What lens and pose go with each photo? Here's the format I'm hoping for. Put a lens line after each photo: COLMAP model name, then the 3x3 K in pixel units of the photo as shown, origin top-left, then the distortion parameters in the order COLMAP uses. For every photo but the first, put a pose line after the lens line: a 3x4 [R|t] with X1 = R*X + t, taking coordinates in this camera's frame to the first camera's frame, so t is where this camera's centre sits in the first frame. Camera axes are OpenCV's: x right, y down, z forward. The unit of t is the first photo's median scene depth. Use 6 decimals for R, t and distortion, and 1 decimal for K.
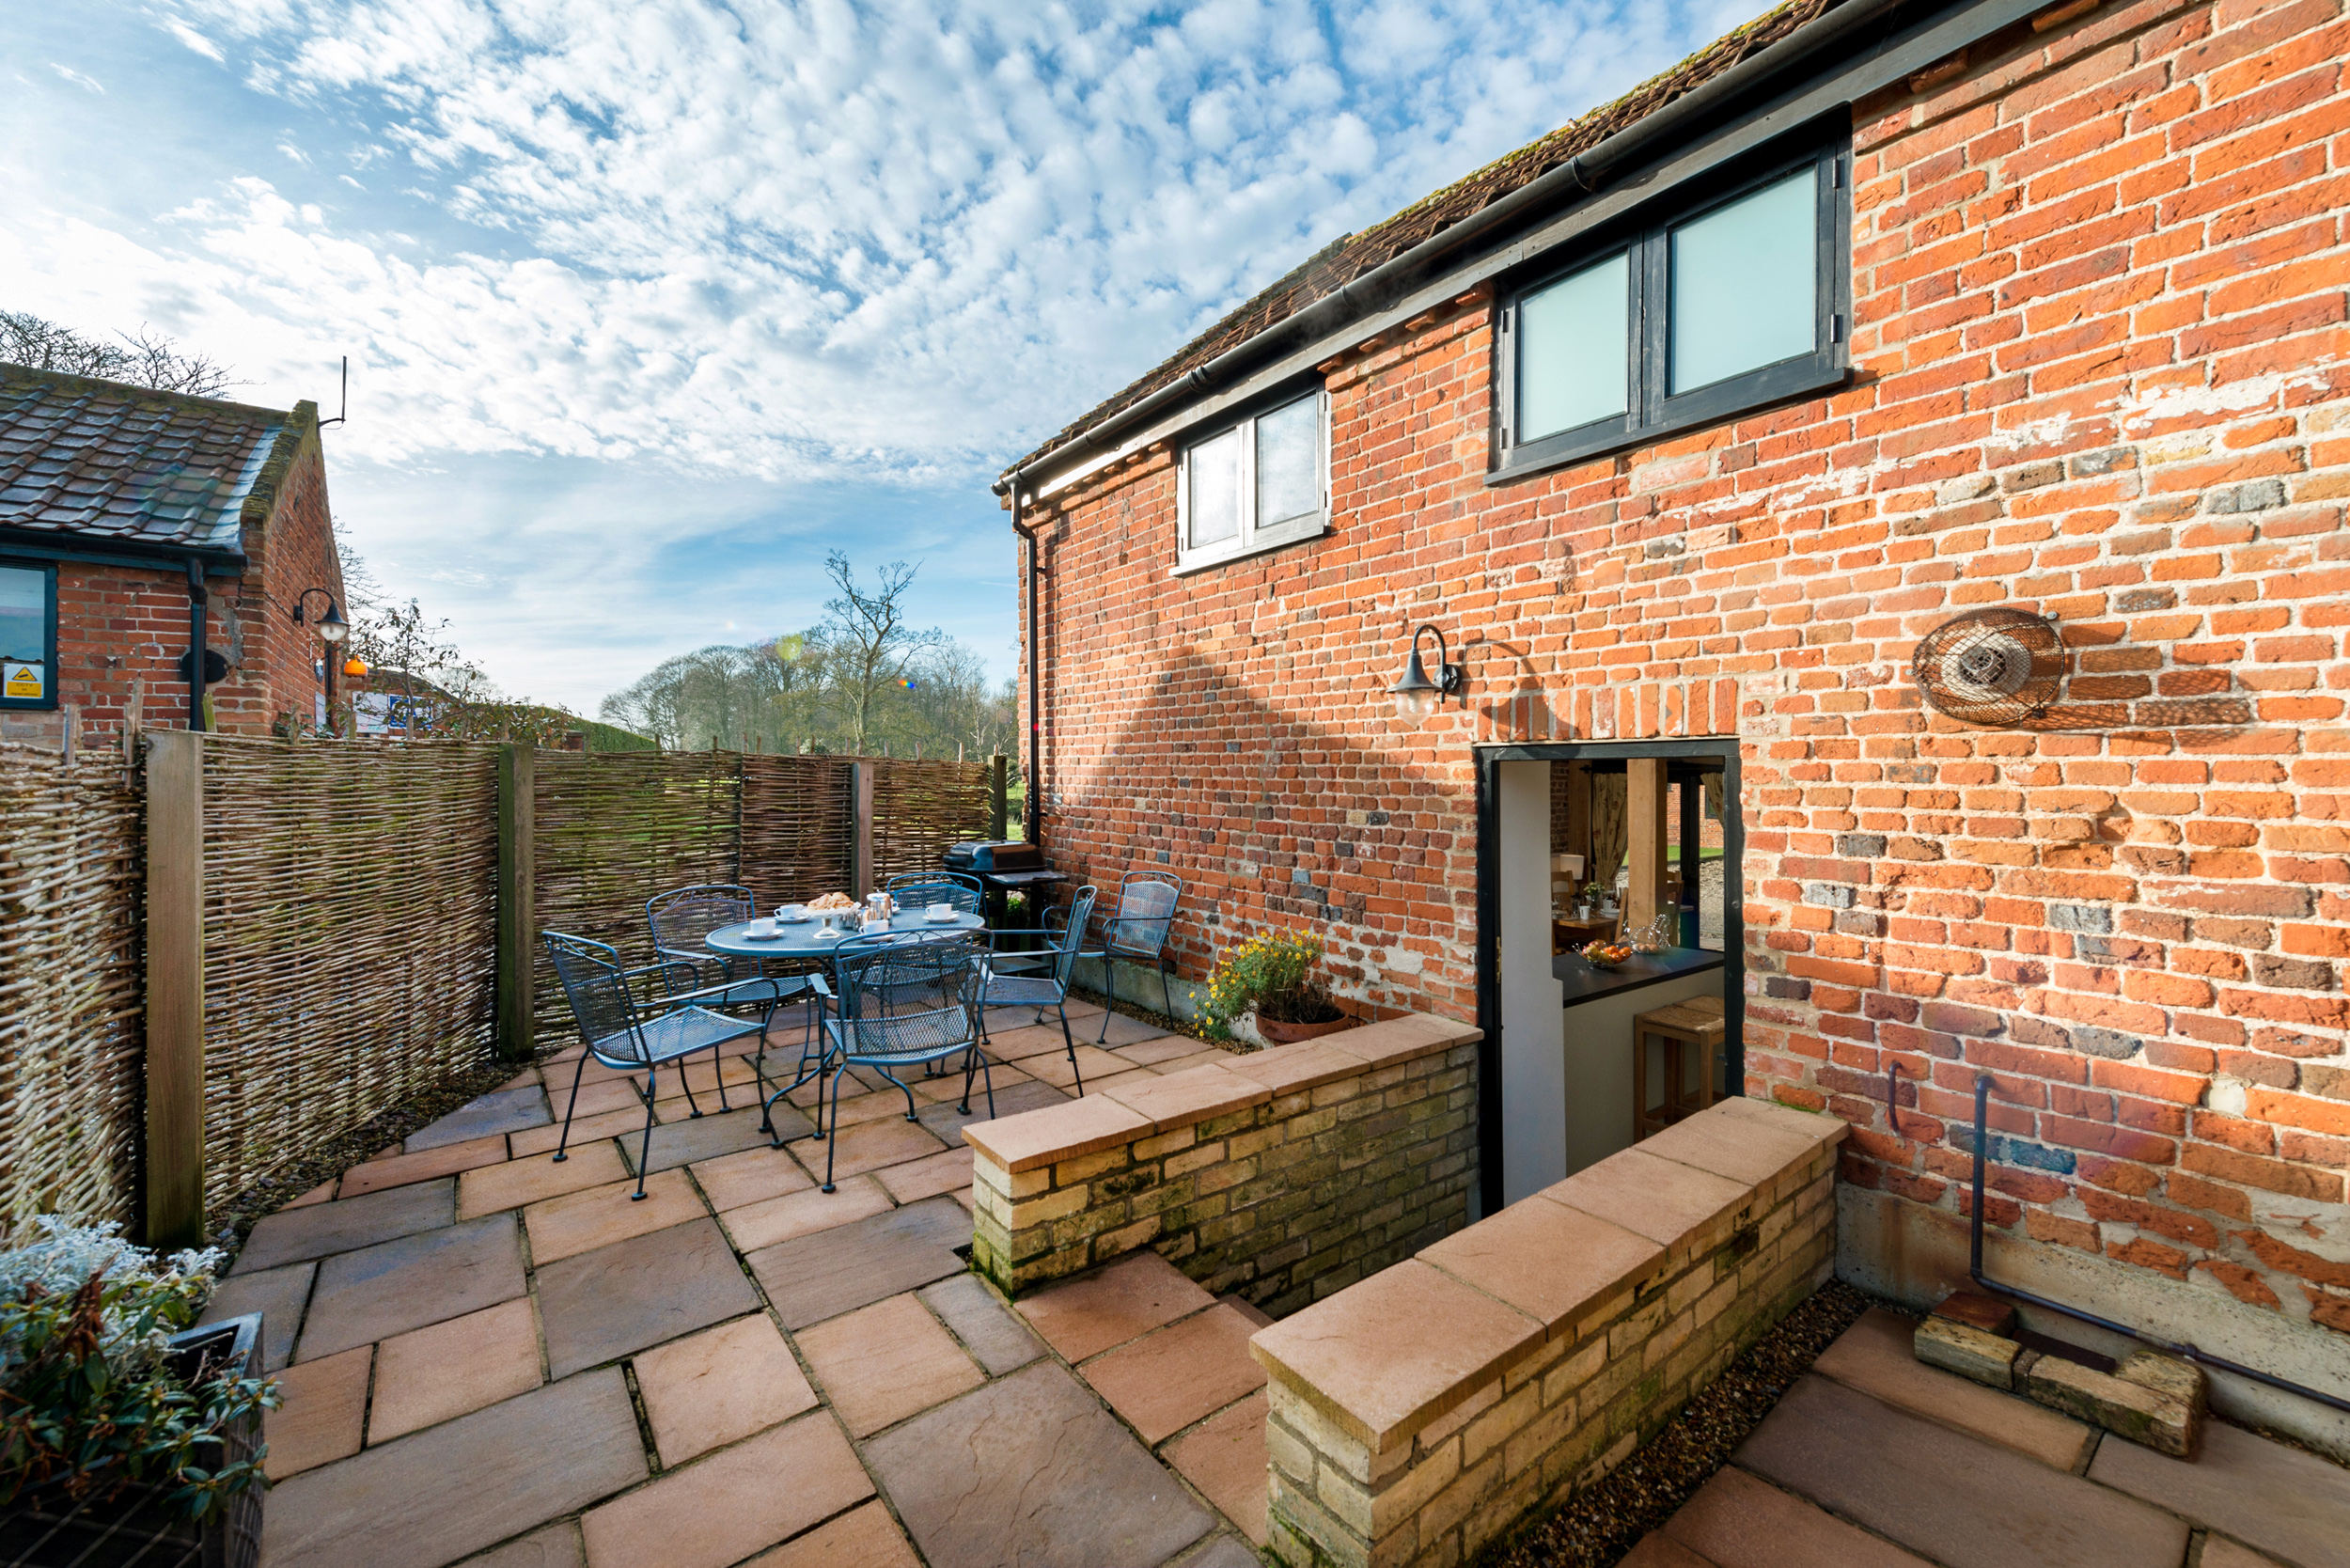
lens RADIAL K [[912.1, 0, 1171.8], [0, 912.1, 777.0], [0, 0, 1]] dist [0.018426, -0.006779]
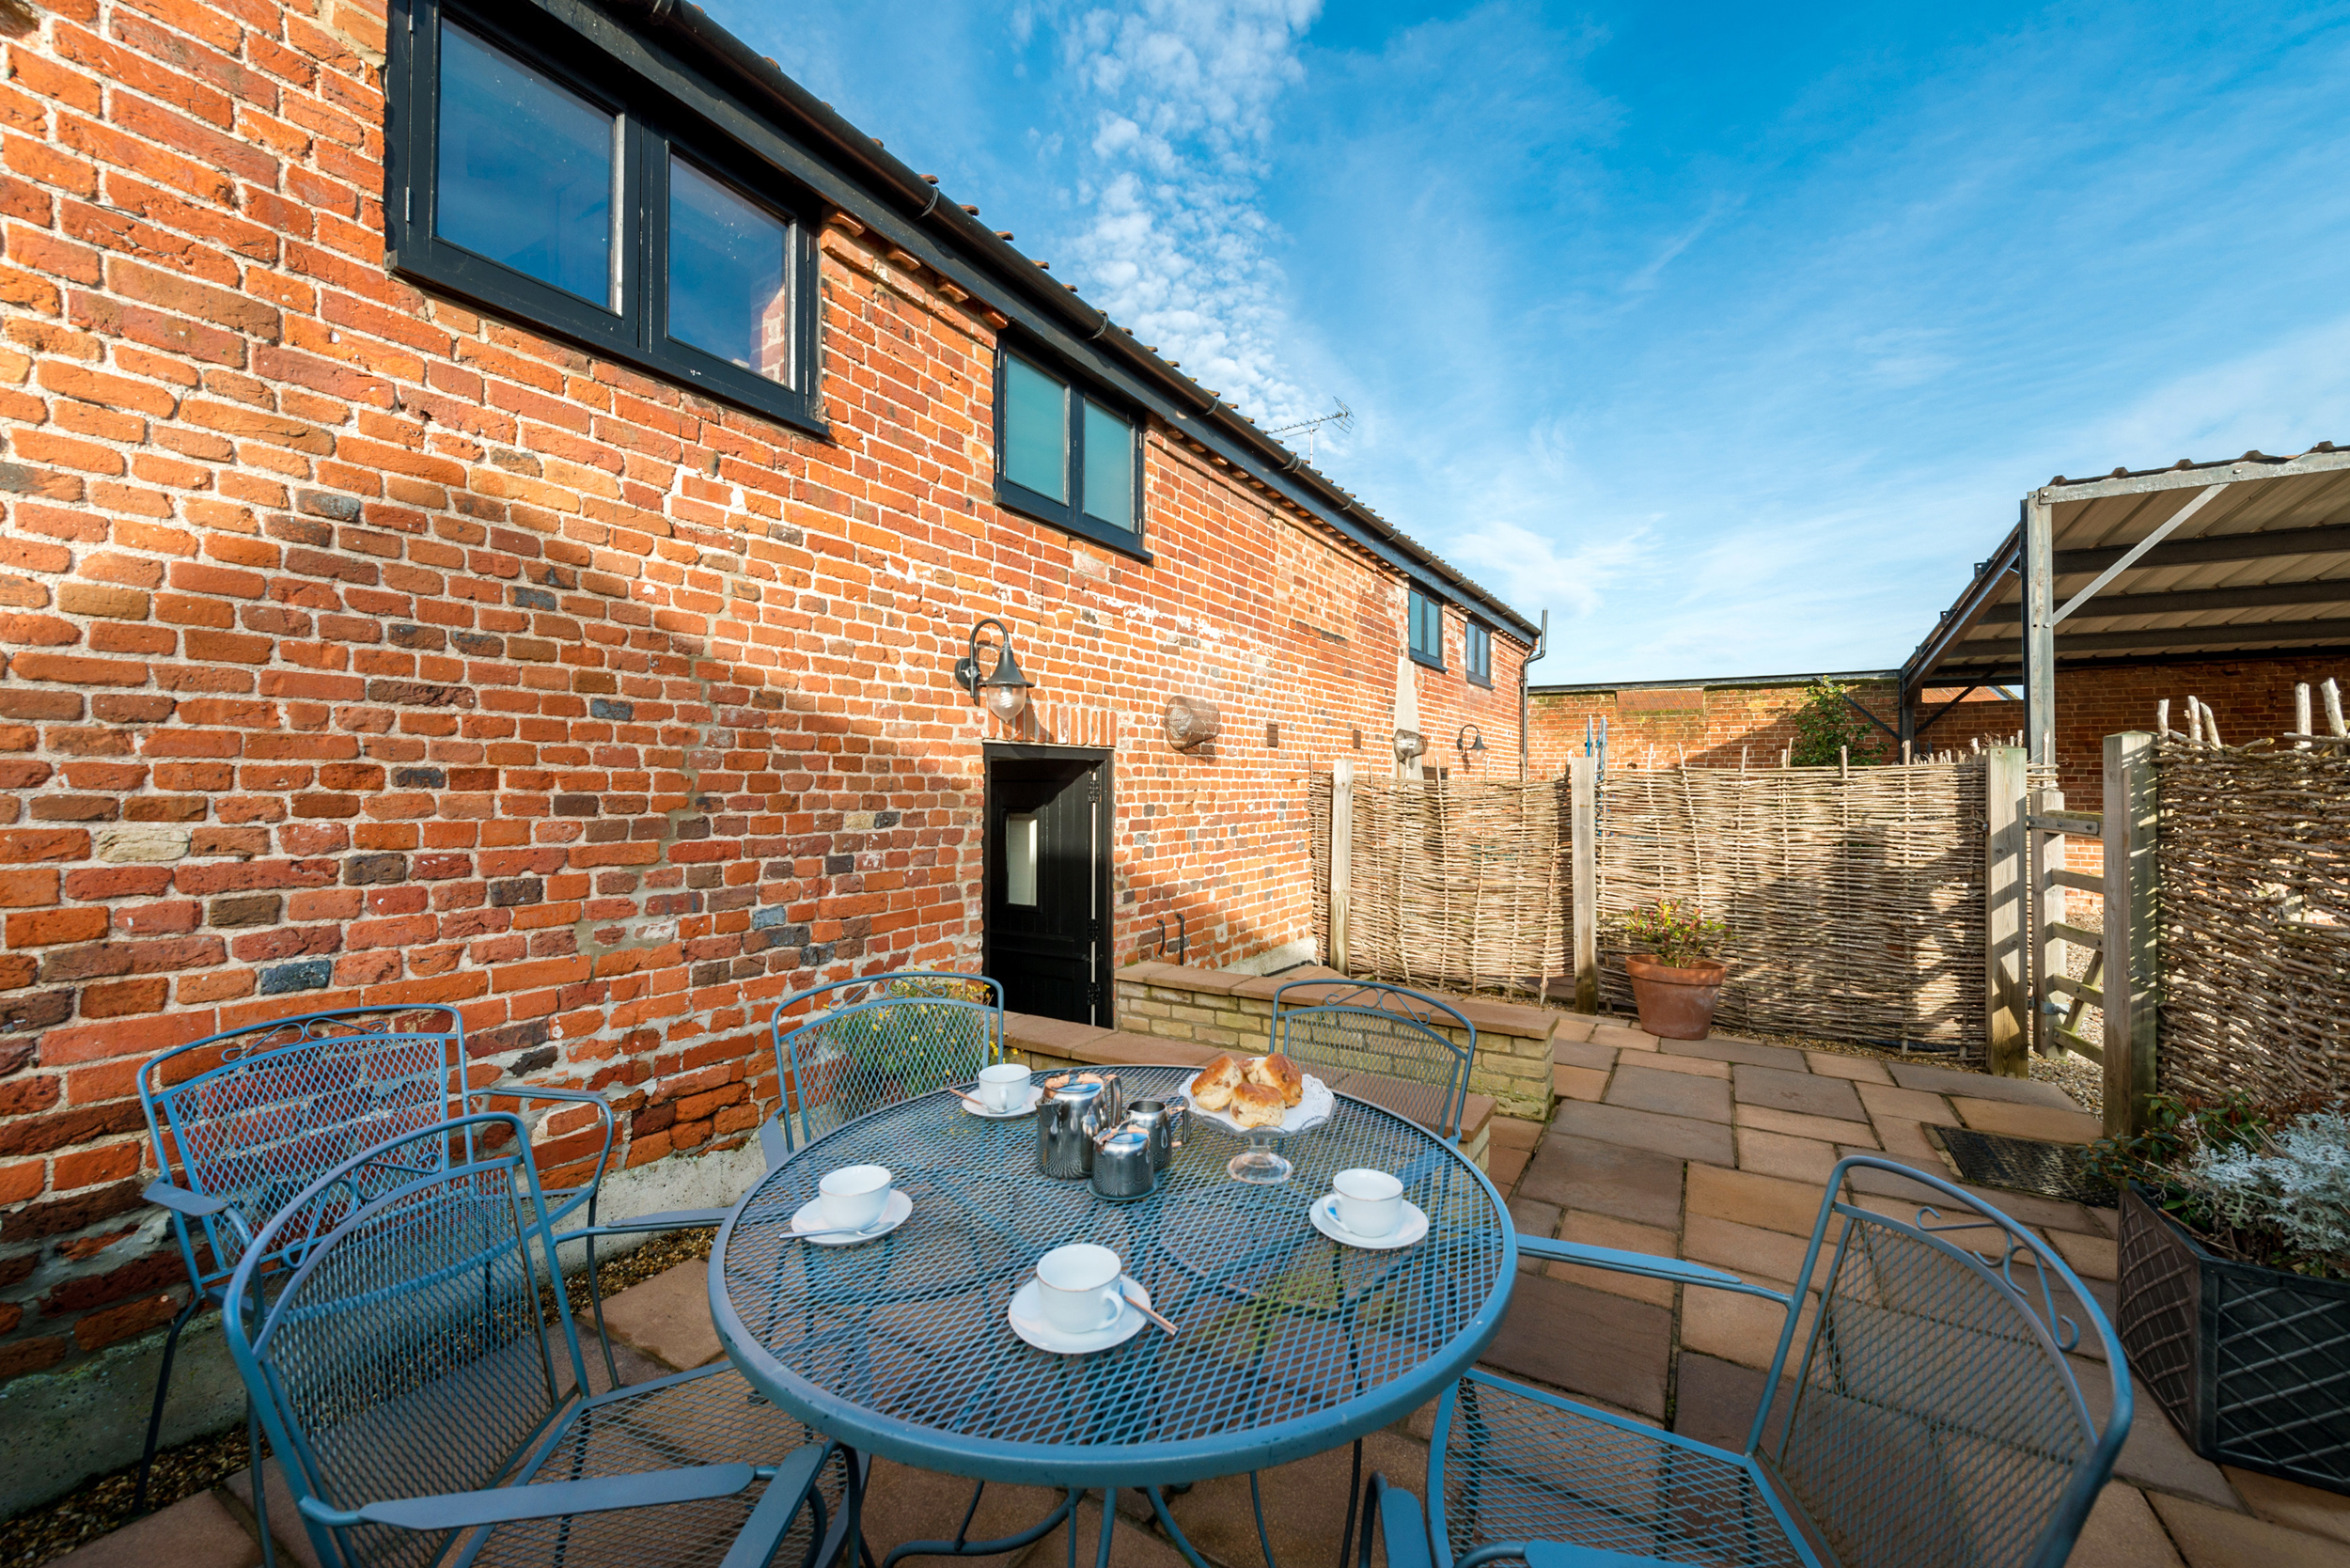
lens RADIAL K [[912.1, 0, 1171.8], [0, 912.1, 777.0], [0, 0, 1]] dist [0.018426, -0.006779]
pose [[-0.363572, 0.002353, 0.931563, -0.707836], [-0.003282, 0.999987, -0.003807, 0.009261], [-0.931560, -0.004442, -0.363559, 1.153928]]
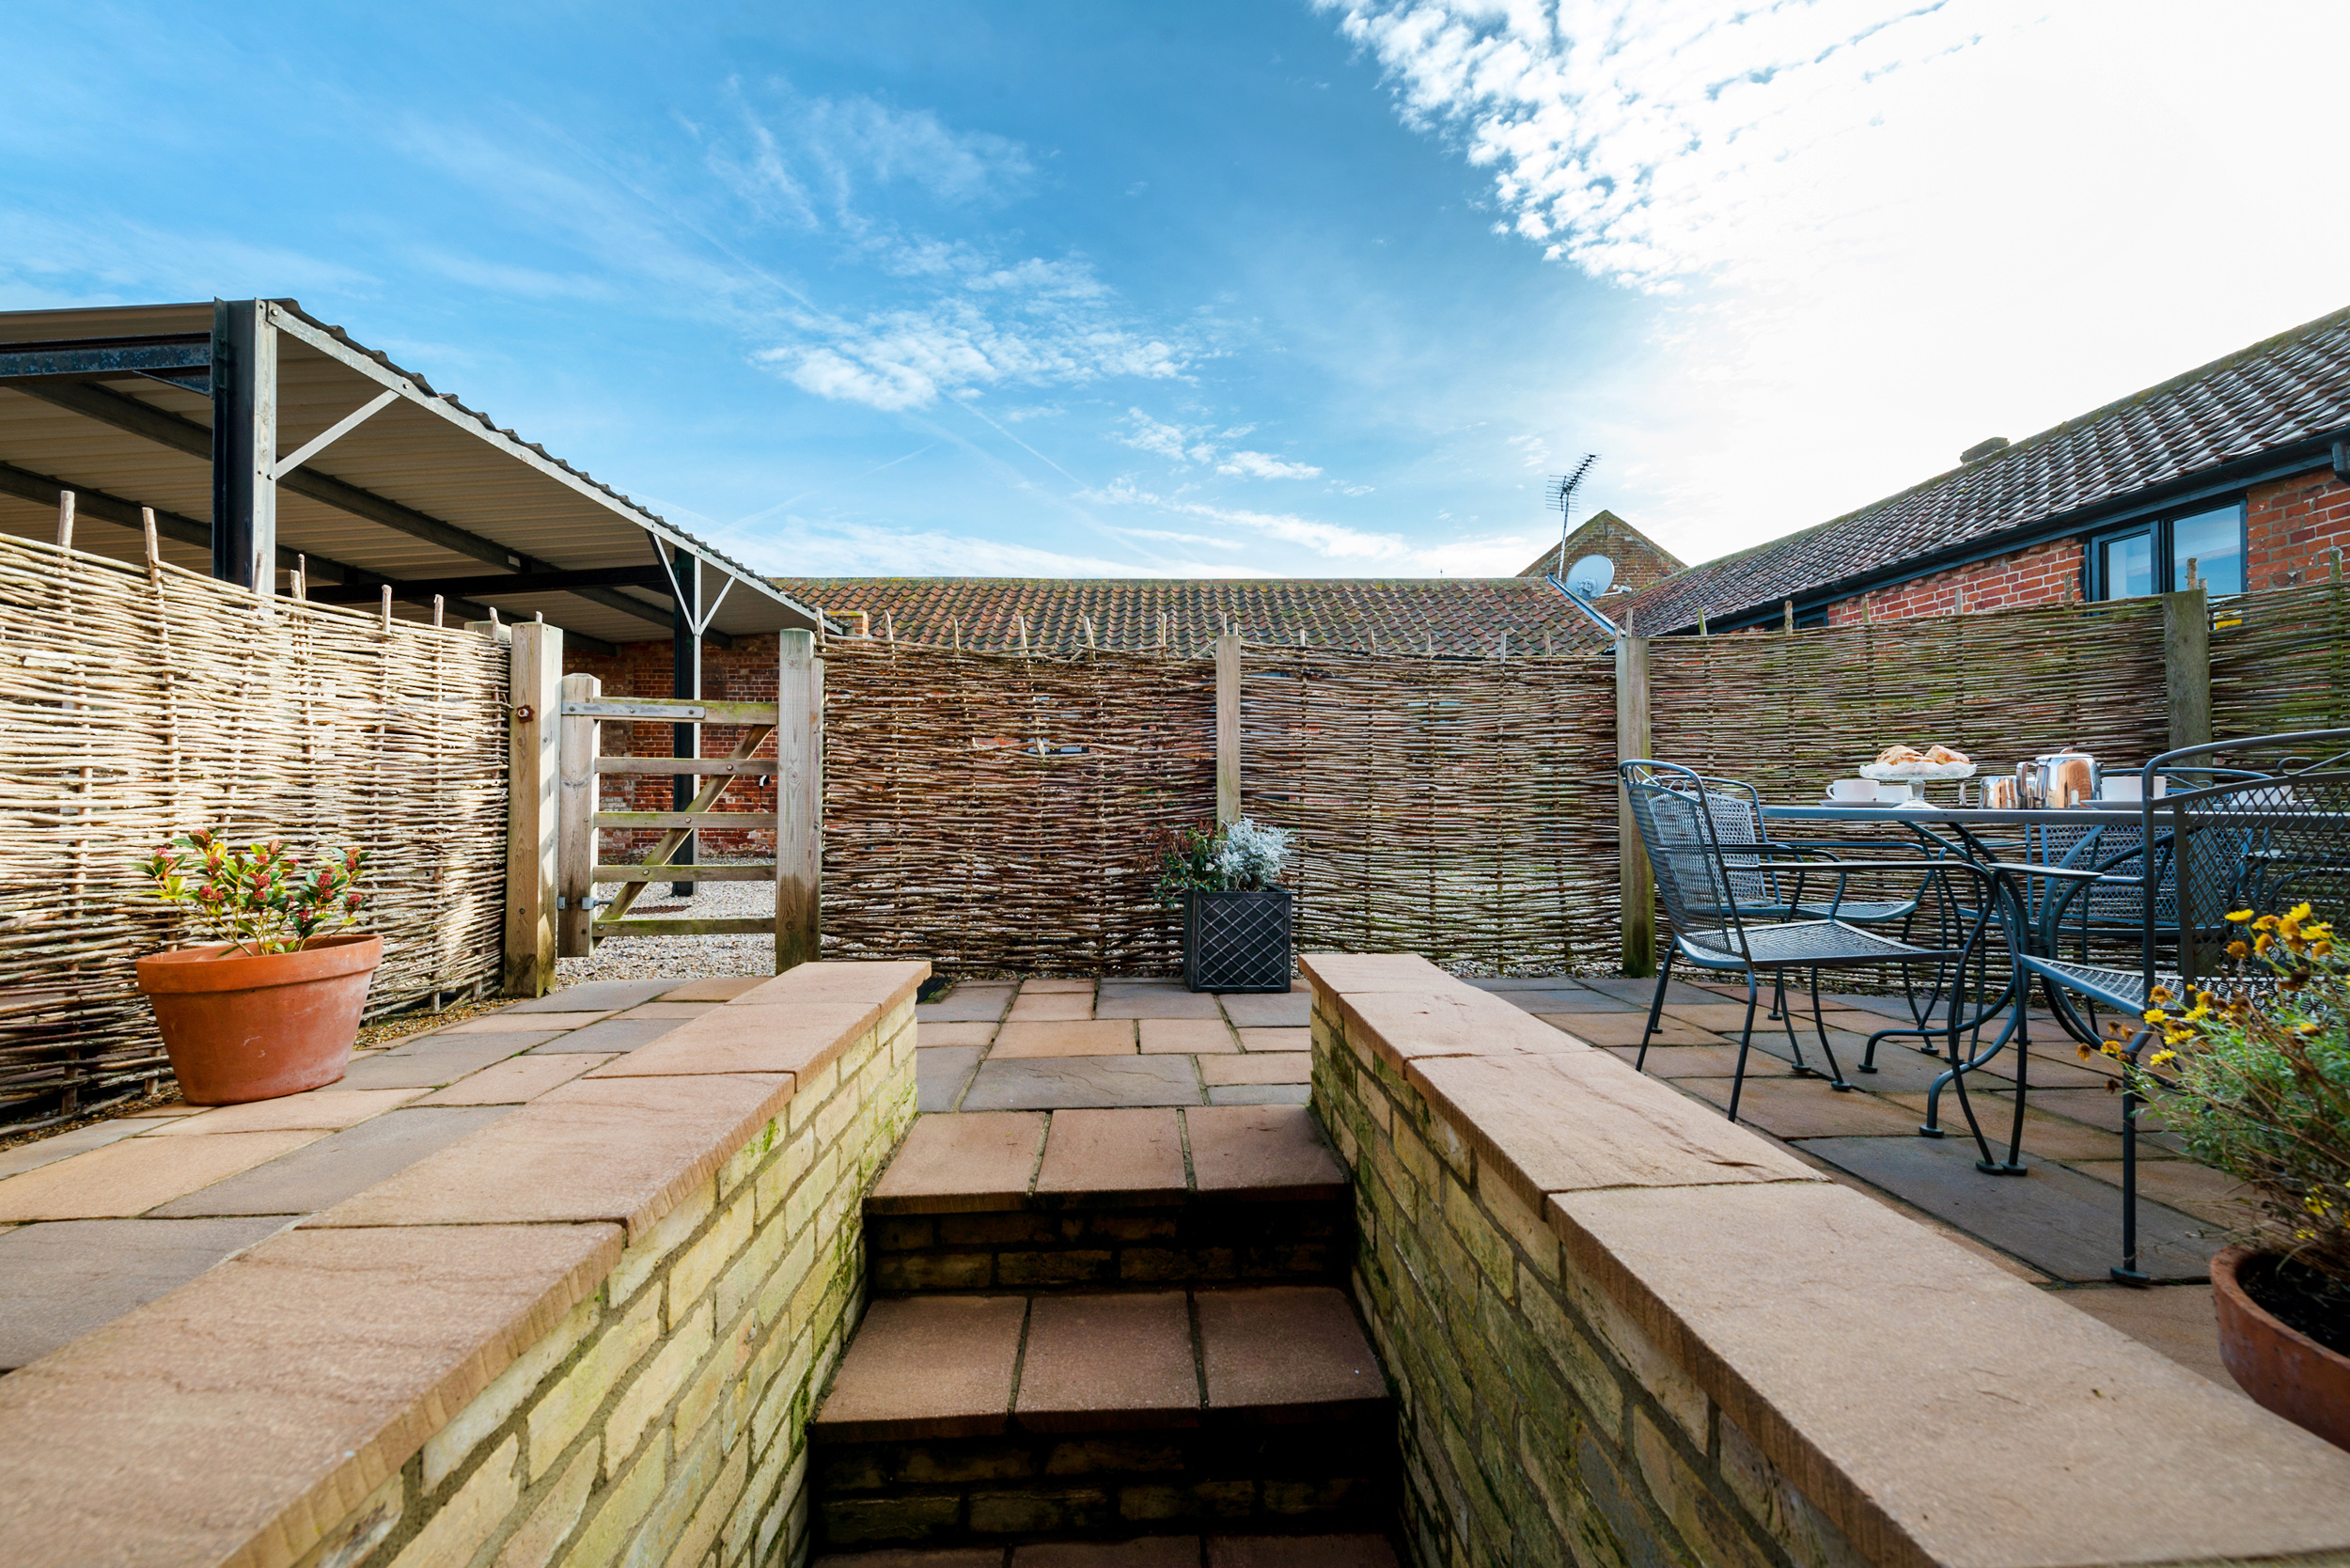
lens RADIAL K [[912.1, 0, 1171.8], [0, 912.1, 777.0], [0, 0, 1]] dist [0.018426, -0.006779]
pose [[-0.580671, -0.022157, -0.813837, 0.436457], [-0.003213, 0.999684, -0.024924, 0.161686], [0.814132, -0.011858, -0.580559, 0.916464]]
